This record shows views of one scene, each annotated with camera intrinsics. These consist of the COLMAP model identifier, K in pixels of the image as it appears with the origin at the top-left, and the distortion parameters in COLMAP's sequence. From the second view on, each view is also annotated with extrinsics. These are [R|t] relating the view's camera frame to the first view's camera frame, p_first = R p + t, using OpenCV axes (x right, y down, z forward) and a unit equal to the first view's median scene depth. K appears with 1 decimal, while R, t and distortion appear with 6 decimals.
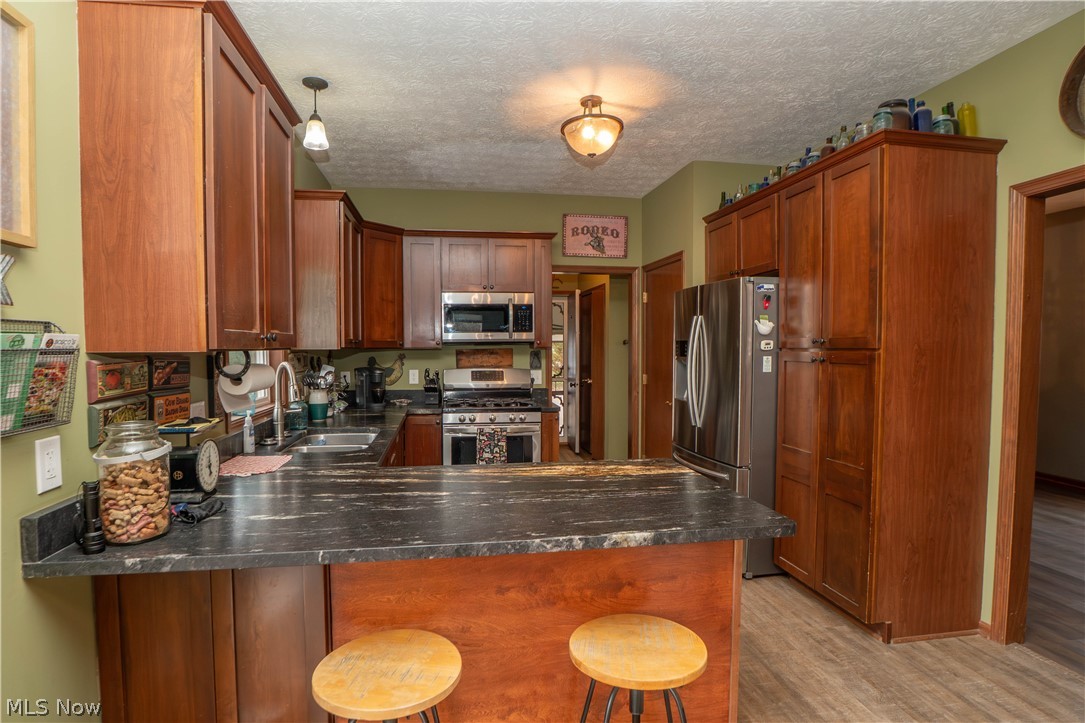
lens RADIAL K [[534.9, 0, 541.0], [0, 534.9, 362.5], [0, 0, 1]] dist [-0.025903, 0.000451]
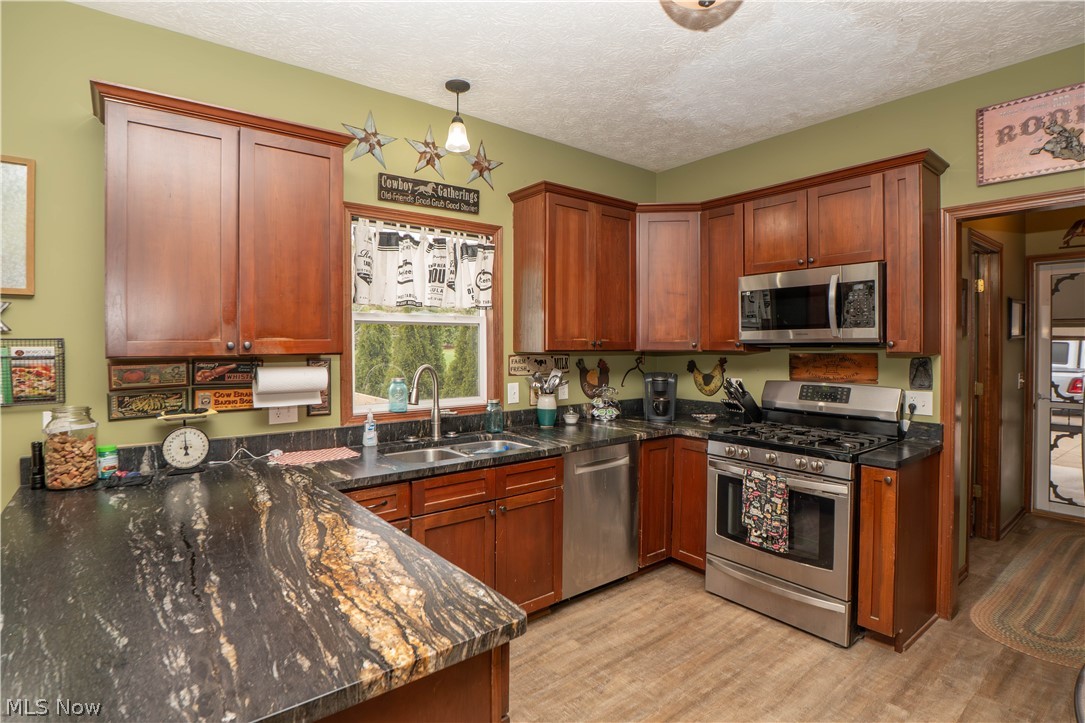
lens RADIAL K [[534.9, 0, 534.6], [0, 534.9, 347.3], [0, 0, 1]] dist [-0.025903, 0.000451]
pose [[0.502678, 0.011274, -0.864400, 0.327749], [-0.027544, 0.999616, -0.002980, -0.024087], [0.864035, 0.025307, 0.502796, 0.403866]]
